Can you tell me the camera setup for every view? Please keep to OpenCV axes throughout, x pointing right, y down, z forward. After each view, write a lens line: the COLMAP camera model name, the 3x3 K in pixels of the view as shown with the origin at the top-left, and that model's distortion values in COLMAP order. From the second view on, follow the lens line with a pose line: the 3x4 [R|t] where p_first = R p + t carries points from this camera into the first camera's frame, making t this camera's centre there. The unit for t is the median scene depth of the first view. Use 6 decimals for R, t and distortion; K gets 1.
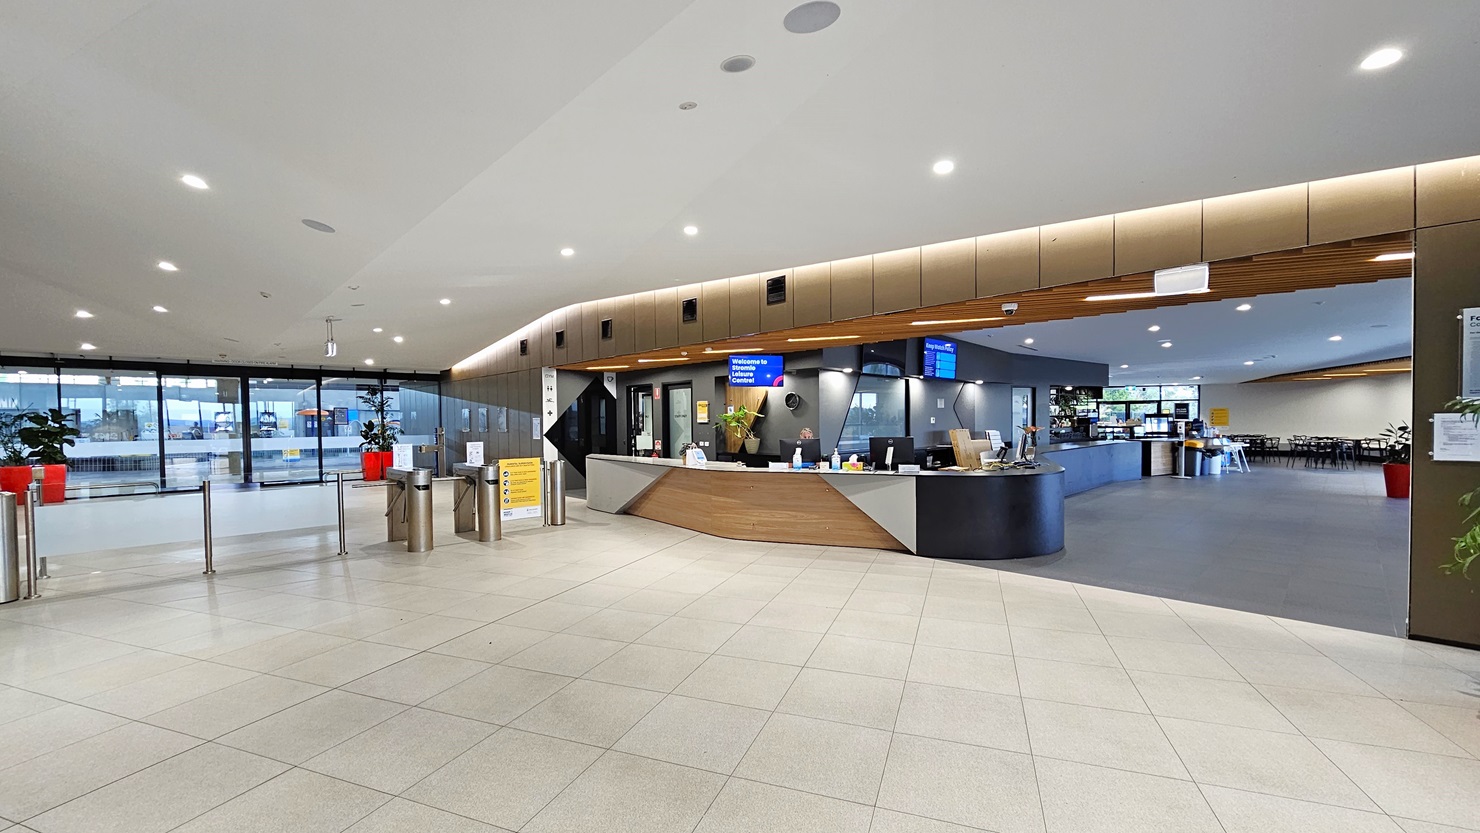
lens RADIAL K [[593.0, 0, 755.9], [0, 593.0, 424.0], [0, 0, 1]] dist [0.001085, 0.000688]
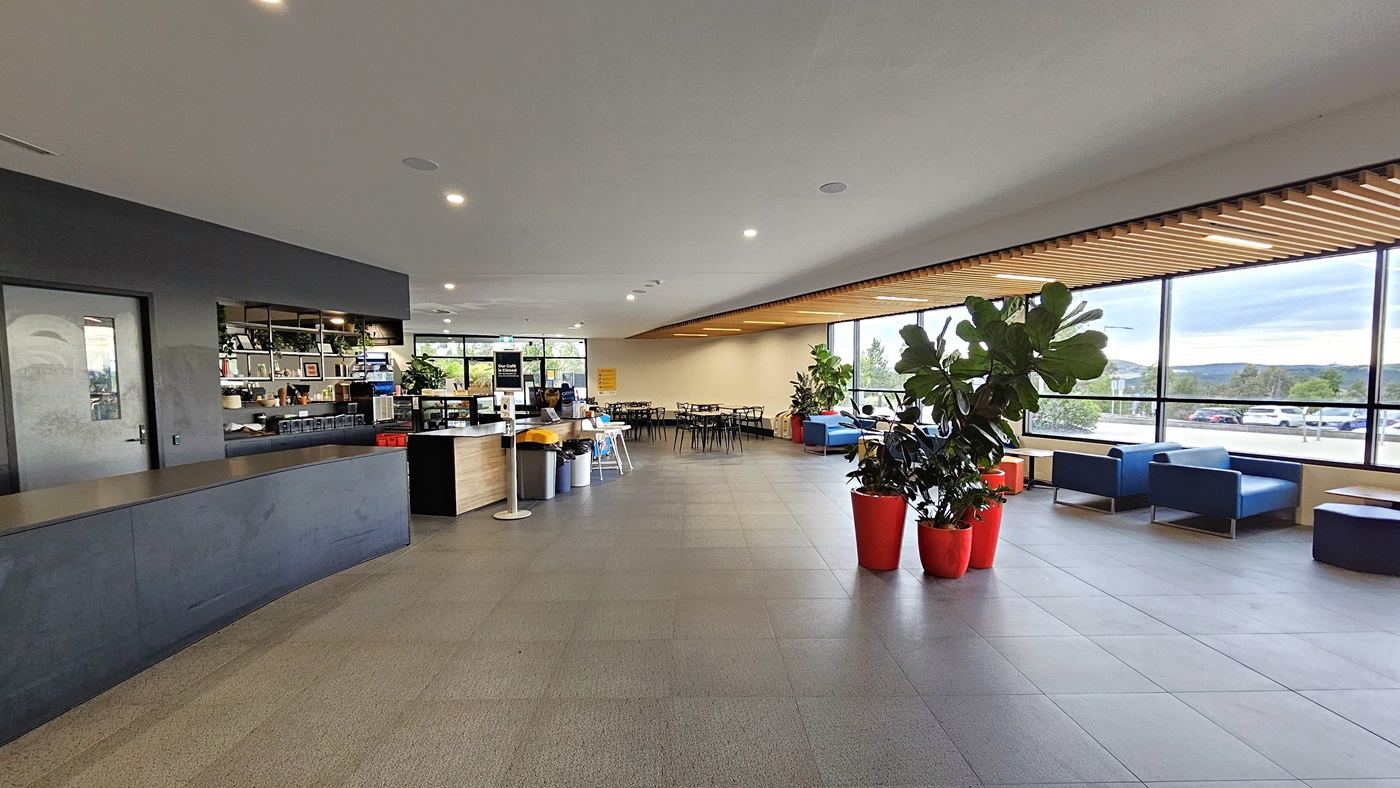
lens RADIAL K [[560.9, 0, 694.8], [0, 560.9, 400.5], [0, 0, 1]] dist [0.001085, 0.000688]
pose [[0.705274, -0.026399, 0.708443, 0.438106], [0.005726, 0.999486, 0.031543, -0.008945], [-0.708911, -0.018190, 0.705063, 0.511813]]
